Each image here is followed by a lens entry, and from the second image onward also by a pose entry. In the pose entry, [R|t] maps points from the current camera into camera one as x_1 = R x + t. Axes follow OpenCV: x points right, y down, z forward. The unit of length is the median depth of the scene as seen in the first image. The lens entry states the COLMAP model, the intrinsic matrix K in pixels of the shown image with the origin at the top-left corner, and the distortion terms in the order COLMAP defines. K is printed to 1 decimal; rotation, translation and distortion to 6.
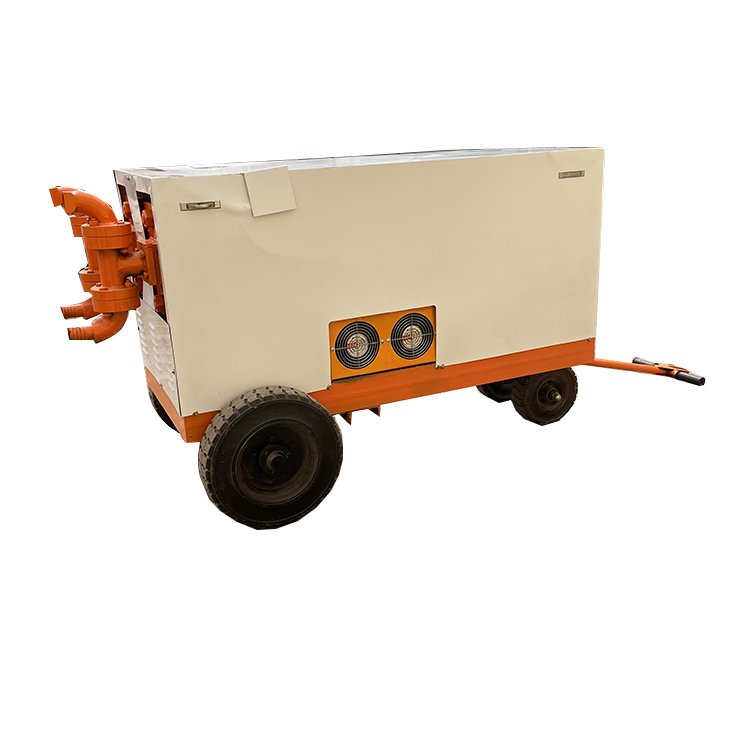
lens RADIAL K [[772.5, 0, 374.9], [0, 772.5, 391.0], [0, 0, 1]] dist [0.053646, -0.018946]
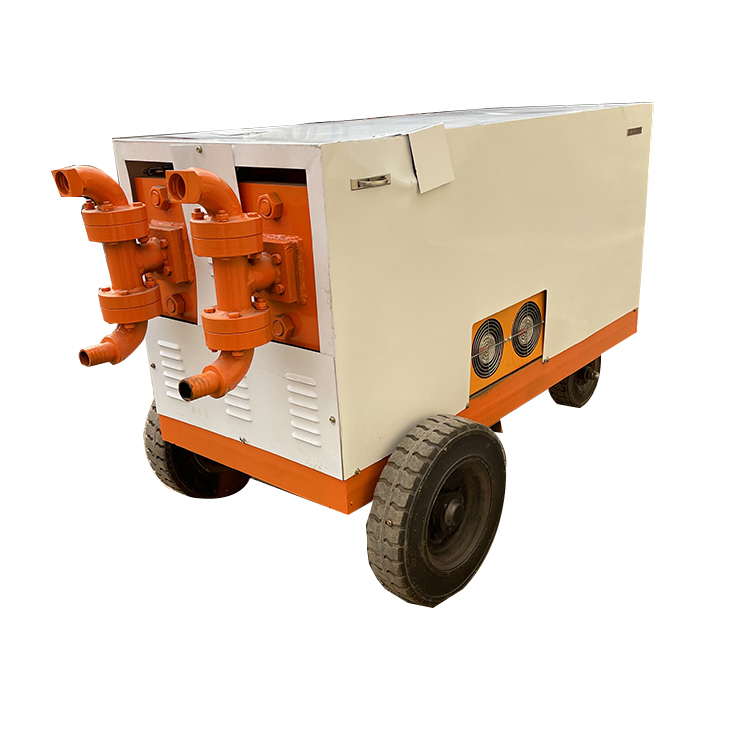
lens RADIAL K [[766.5, 0, 375.0], [0, 766.5, 375.0], [0, 0, 1]] dist [0.057945, -0.049770]
pose [[0.916776, -0.143446, 0.372752, -0.445434], [0.141265, 0.989411, 0.033318, -0.077312], [-0.373585, 0.022111, 0.927333, 0.311499]]
